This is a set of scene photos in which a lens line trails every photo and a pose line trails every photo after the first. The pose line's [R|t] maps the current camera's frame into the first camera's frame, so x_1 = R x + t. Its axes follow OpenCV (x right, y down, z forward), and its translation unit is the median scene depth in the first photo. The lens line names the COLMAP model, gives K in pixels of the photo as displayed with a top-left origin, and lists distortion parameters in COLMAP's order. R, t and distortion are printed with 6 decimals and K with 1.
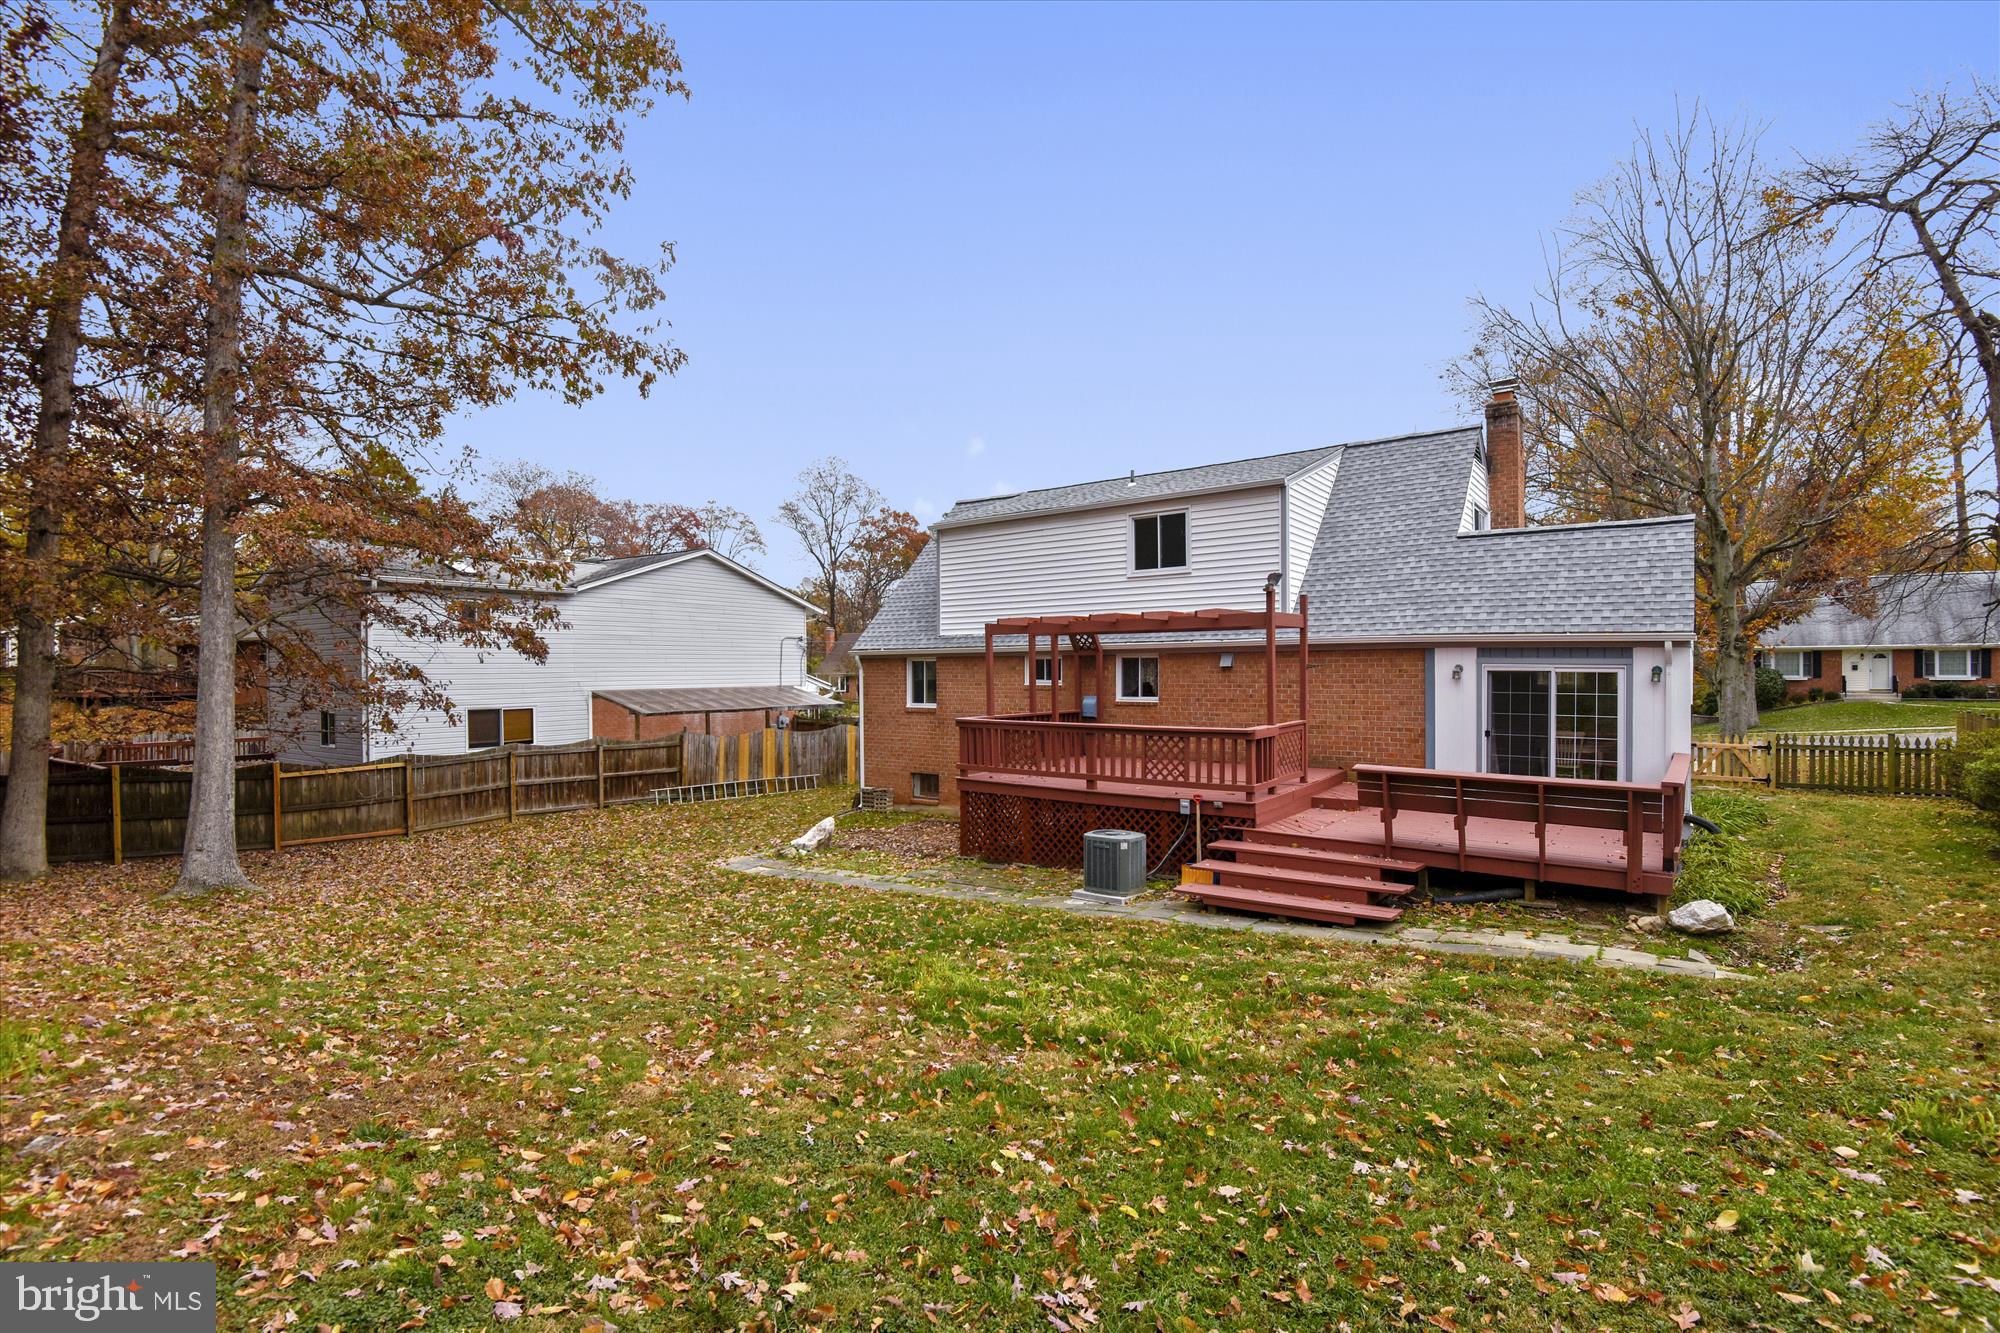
lens RADIAL K [[942.7, 0, 995.4], [0, 942.7, 674.7], [0, 0, 1]] dist [-0.008828, -0.016039]
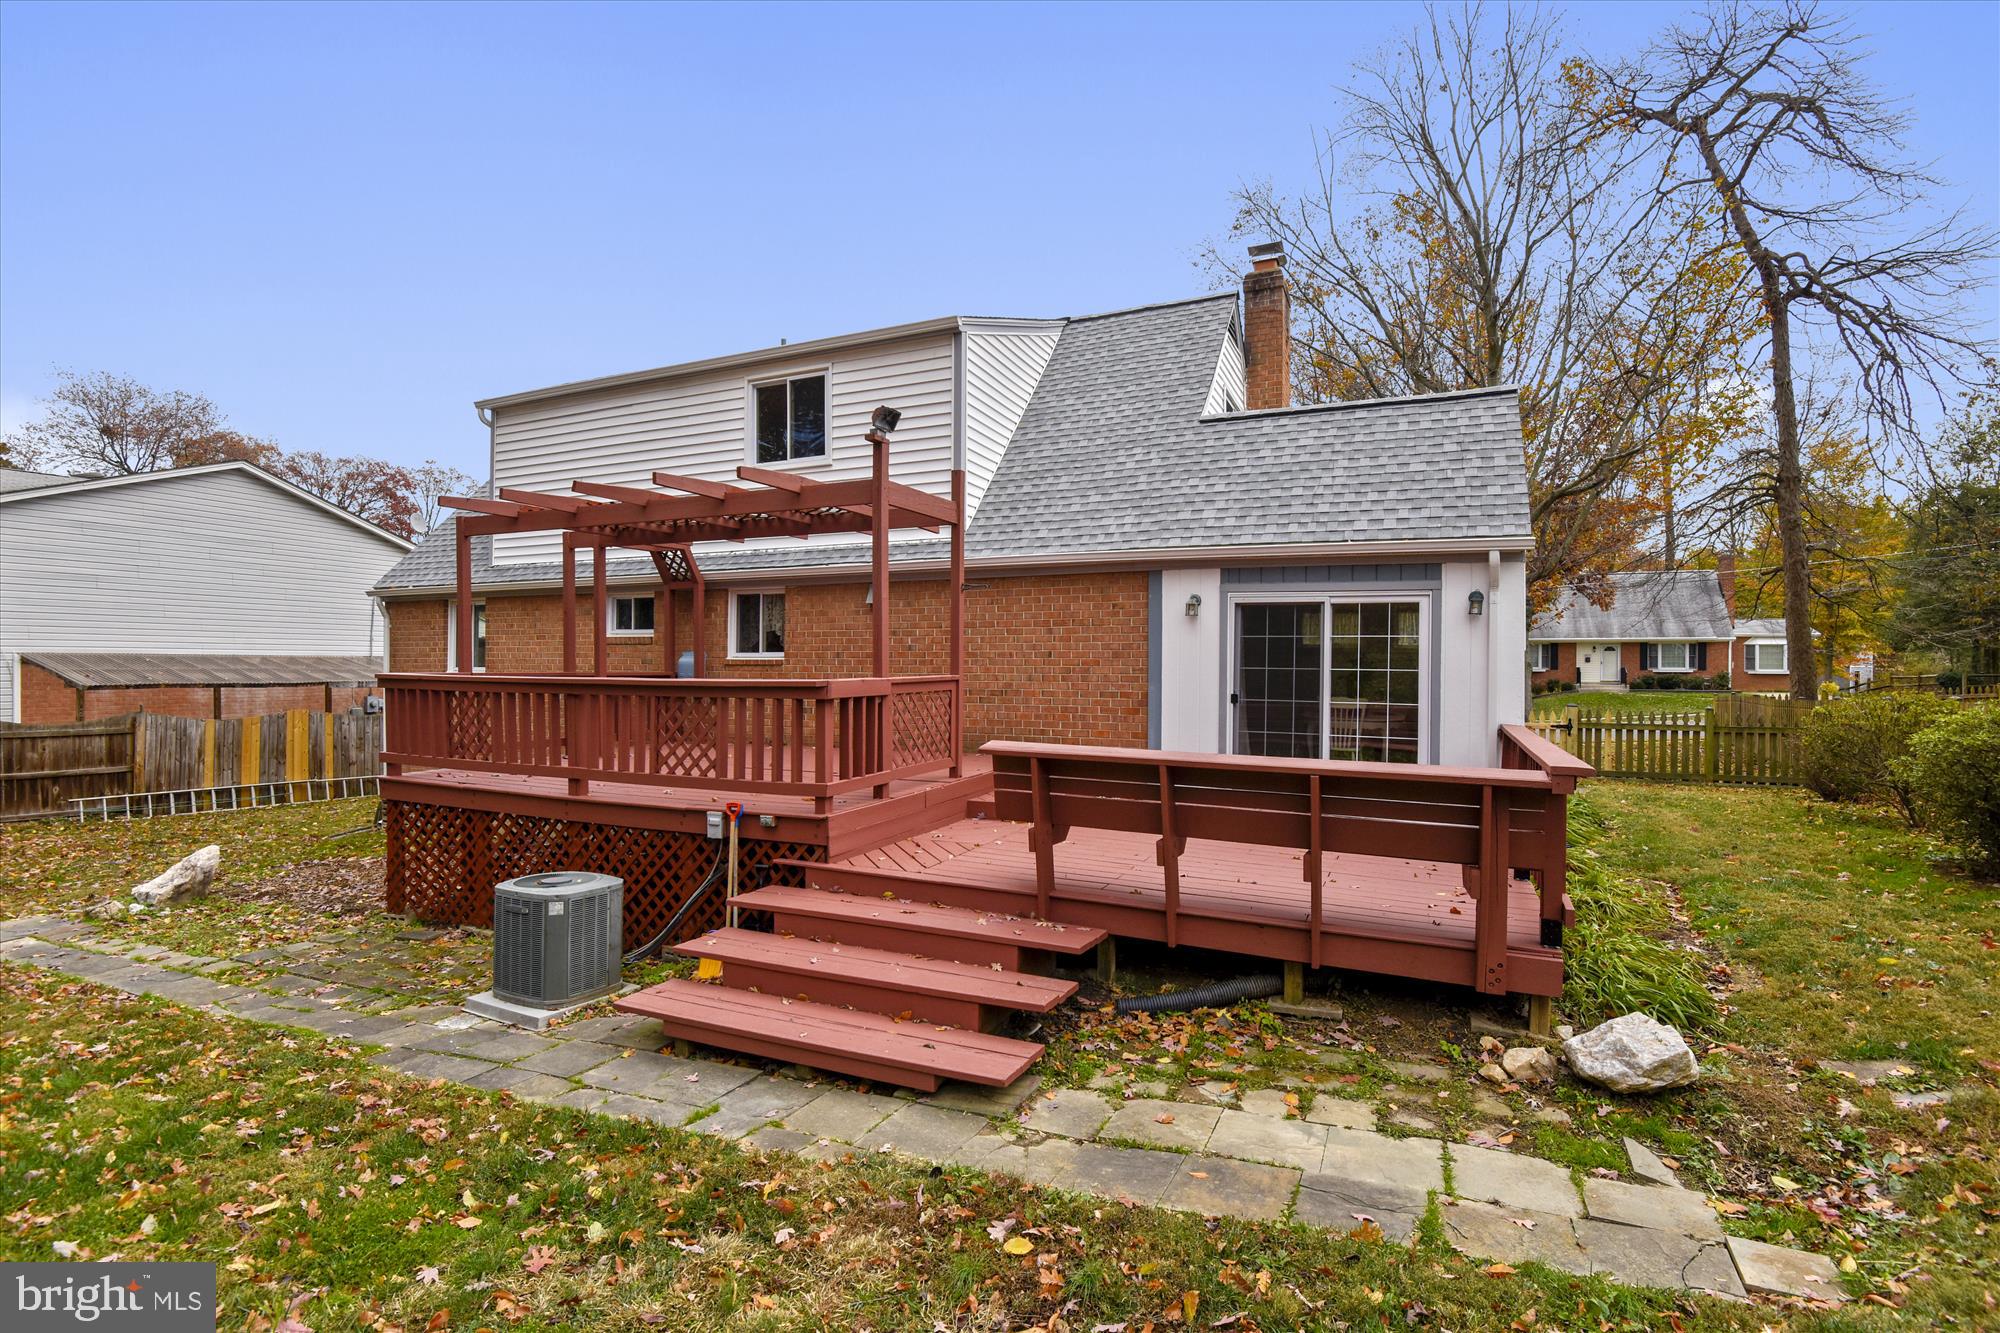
lens RADIAL K [[942.7, 0, 995.5], [0, 942.7, 668.8], [0, 0, 1]] dist [-0.008828, -0.016039]
pose [[0.977841, 0.010069, 0.209105, 0.221794], [-0.009201, 0.999945, -0.005125, 0.046433], [-0.209145, 0.003087, 0.977880, 0.390840]]
